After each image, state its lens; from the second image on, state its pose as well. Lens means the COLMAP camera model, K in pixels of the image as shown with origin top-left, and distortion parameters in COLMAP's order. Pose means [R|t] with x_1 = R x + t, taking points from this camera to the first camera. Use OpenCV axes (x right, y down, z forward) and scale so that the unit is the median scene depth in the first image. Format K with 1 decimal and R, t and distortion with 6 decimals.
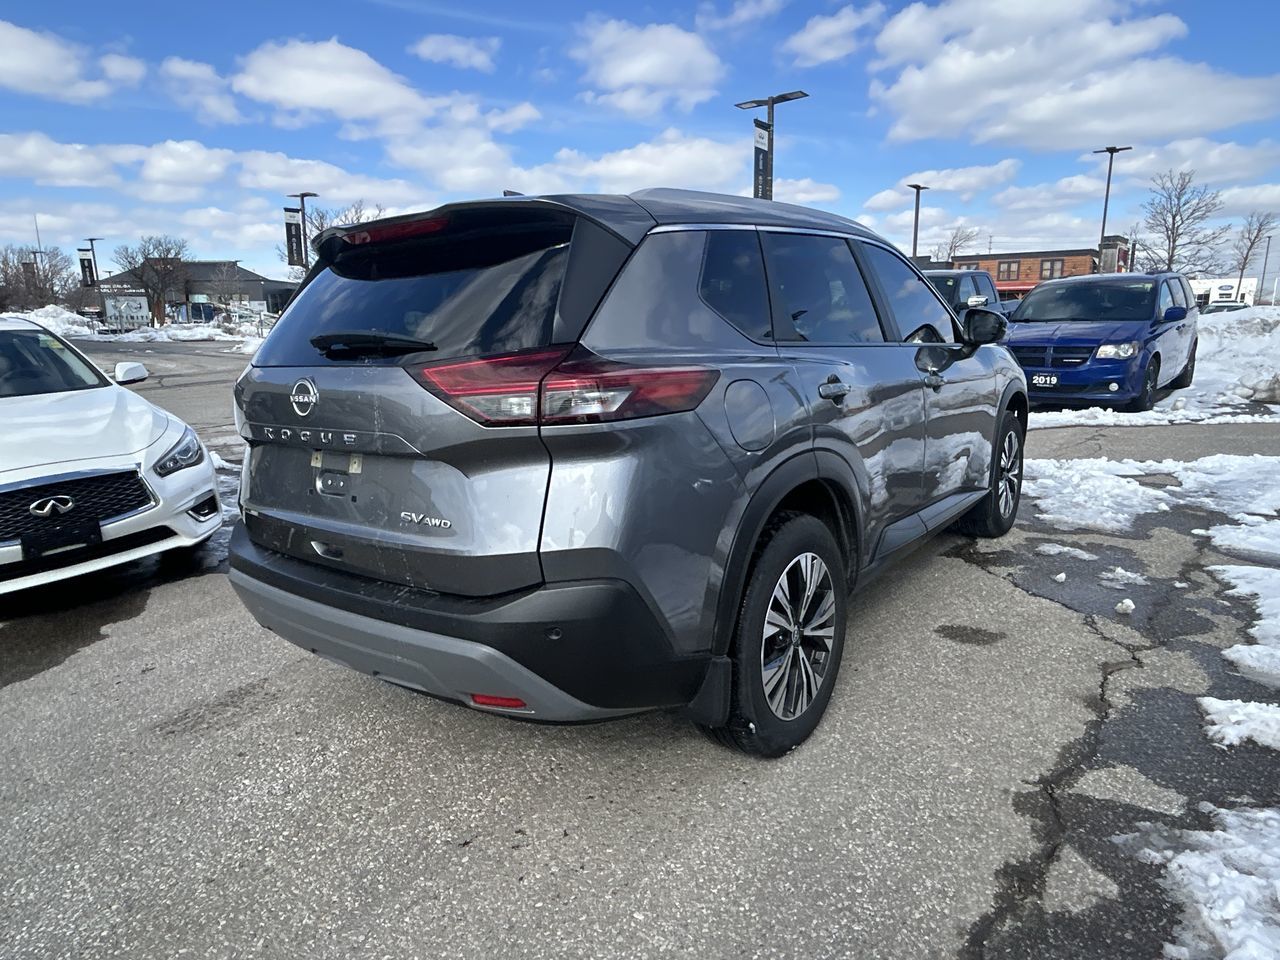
lens RADIAL K [[779.7, 0, 641.8], [0, 779.7, 472.9], [0, 0, 1]] dist [-0.018850, 0.015127]
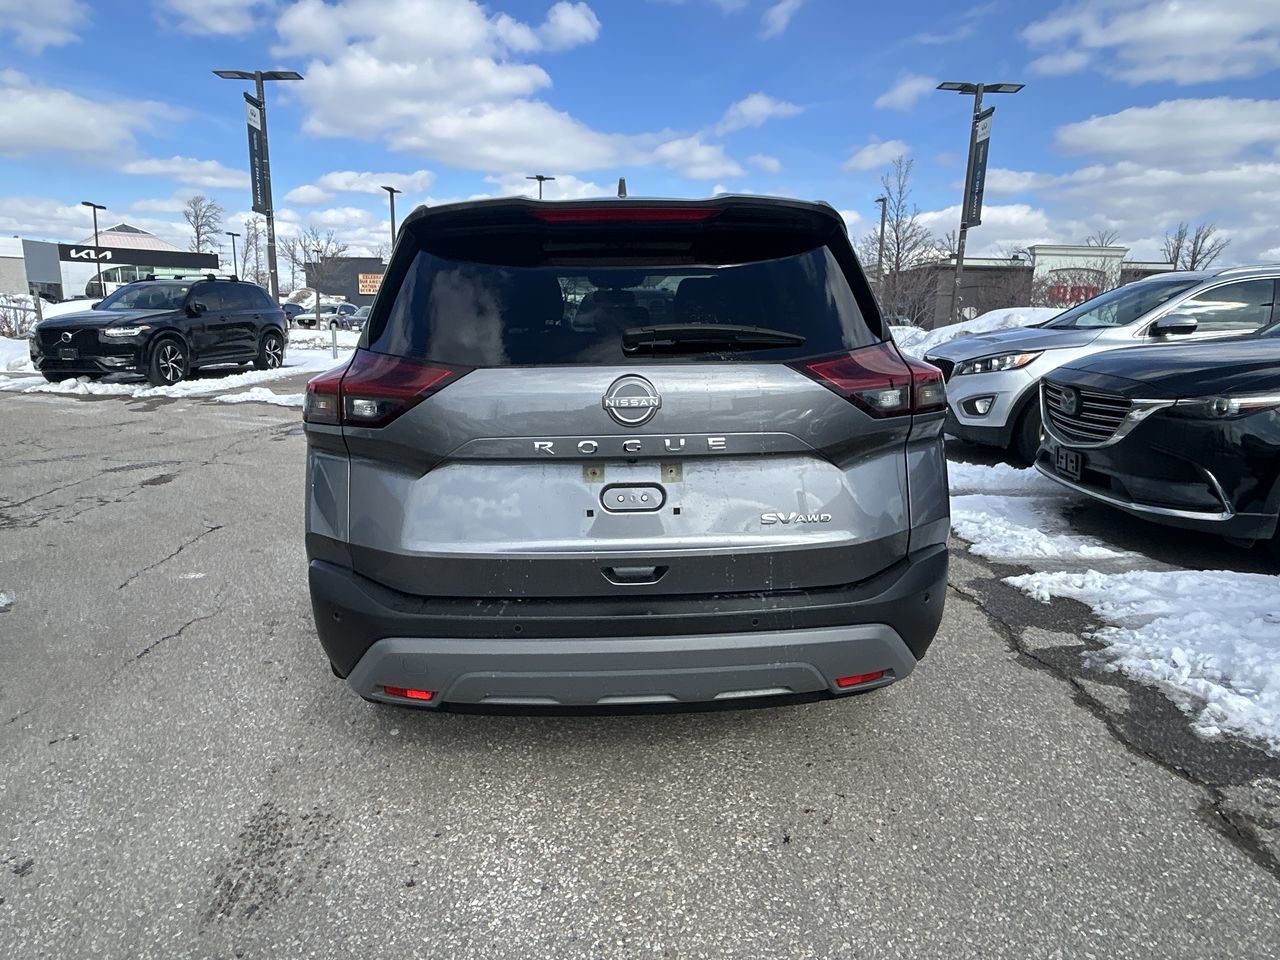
lens RADIAL K [[779.7, 0, 640.2], [0, 779.7, 479.7], [0, 0, 1]] dist [-0.018850, 0.015127]
pose [[0.774930, -0.102837, 0.623625, -0.492870], [0.098583, 0.994265, 0.041456, -0.022832], [-0.624312, 0.029354, 0.780623, 0.167487]]
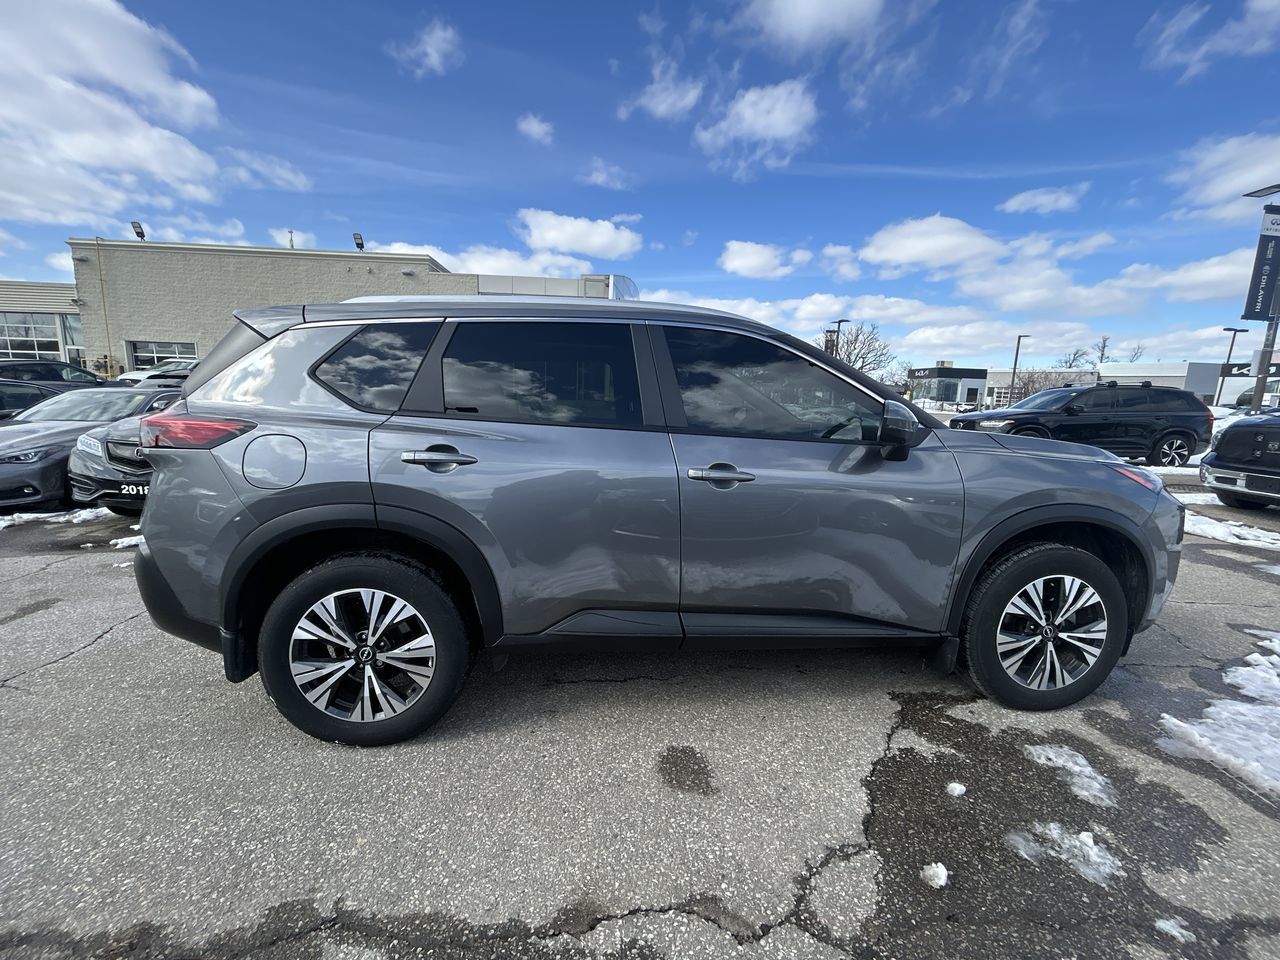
lens RADIAL K [[515.3, 0, 647.8], [0, 515.3, 484.4], [0, 0, 1]] dist [-0.000434, 0.000282]
pose [[0.681179, 0.155365, -0.715442, 0.616027], [-0.183278, 0.982295, 0.038814, -0.096084], [0.708805, 0.104686, 0.697593, 0.438874]]
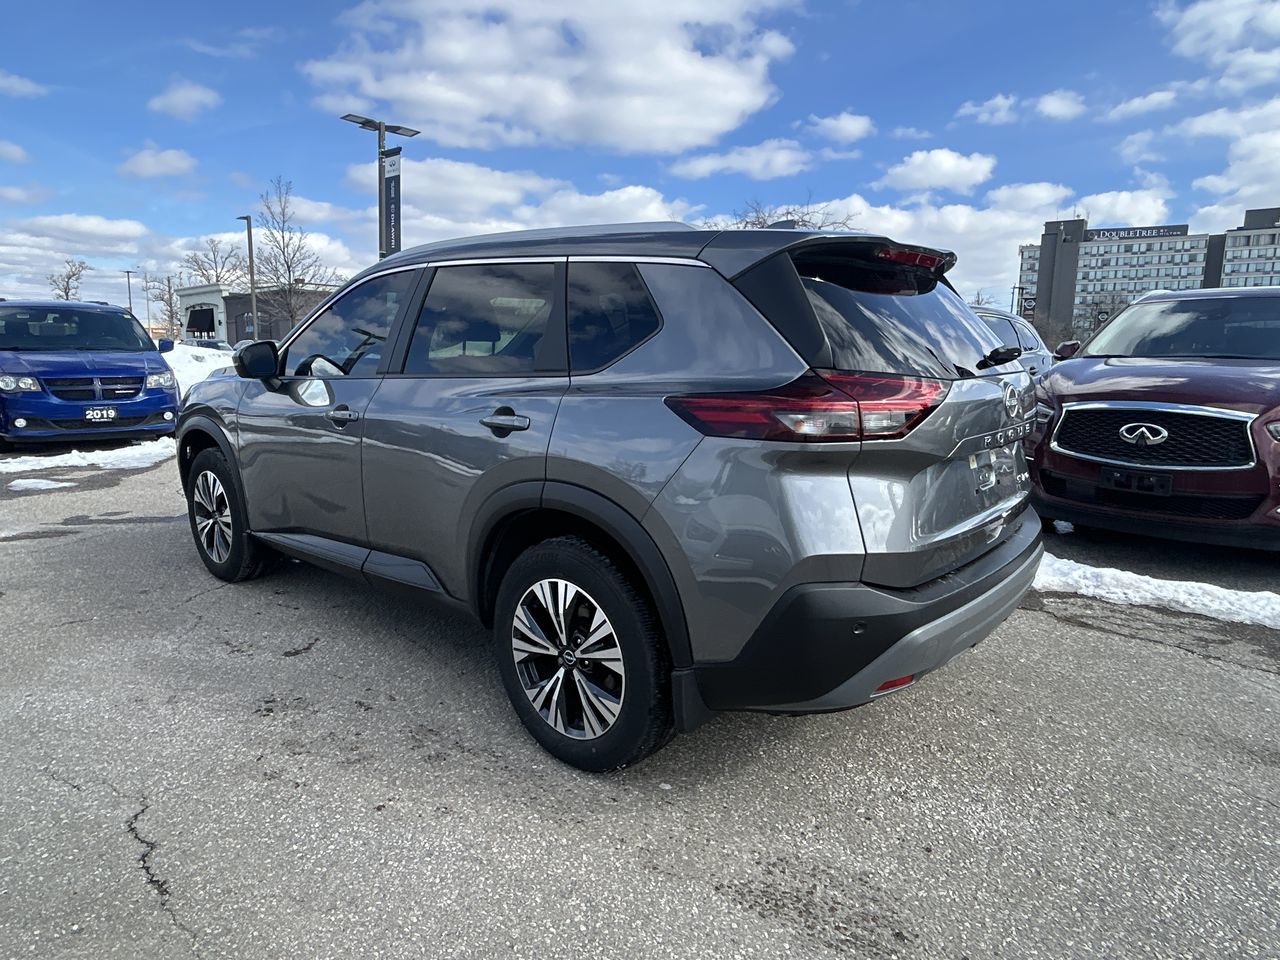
lens RADIAL K [[779.7, 0, 640.8], [0, 779.7, 478.3], [0, 0, 1]] dist [-0.018850, 0.015127]
pose [[0.070659, -0.143301, 0.987154, -0.828335], [0.180153, 0.975187, 0.128669, -0.118337], [-0.981098, 0.168747, 0.094722, 0.736690]]
